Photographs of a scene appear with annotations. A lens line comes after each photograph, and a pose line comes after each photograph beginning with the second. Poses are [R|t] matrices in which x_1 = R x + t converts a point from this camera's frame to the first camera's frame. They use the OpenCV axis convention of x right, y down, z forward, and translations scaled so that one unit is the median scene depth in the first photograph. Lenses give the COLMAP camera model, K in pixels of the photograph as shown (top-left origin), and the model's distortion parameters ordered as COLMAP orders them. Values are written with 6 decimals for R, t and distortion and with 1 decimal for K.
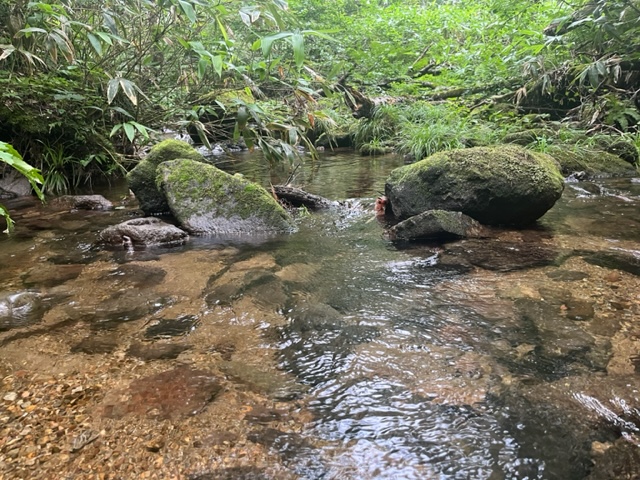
lens RADIAL K [[485.6, 0, 318.9], [0, 485.6, 237.4], [0, 0, 1]] dist [-0.052724, -0.018703]
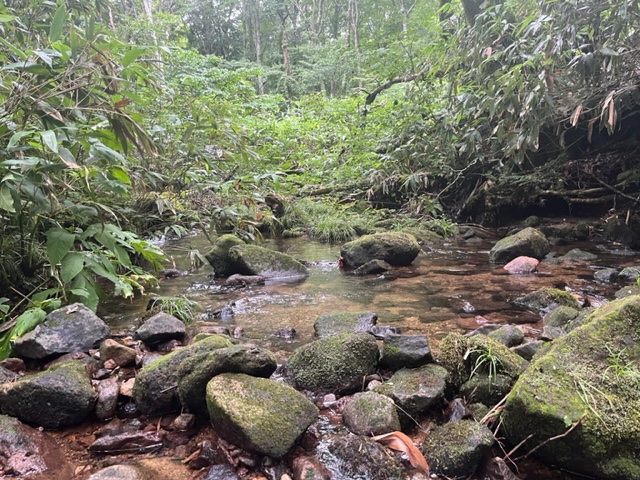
lens RADIAL K [[485.6, 0, 320.4], [0, 485.6, 240.6], [0, 0, 1]] dist [-0.052724, -0.018703]
pose [[0.939177, -0.044277, 0.340568, -0.403843], [0.096349, 0.985799, -0.137537, 0.075687], [-0.329642, 0.161985, 0.930106, -0.571437]]
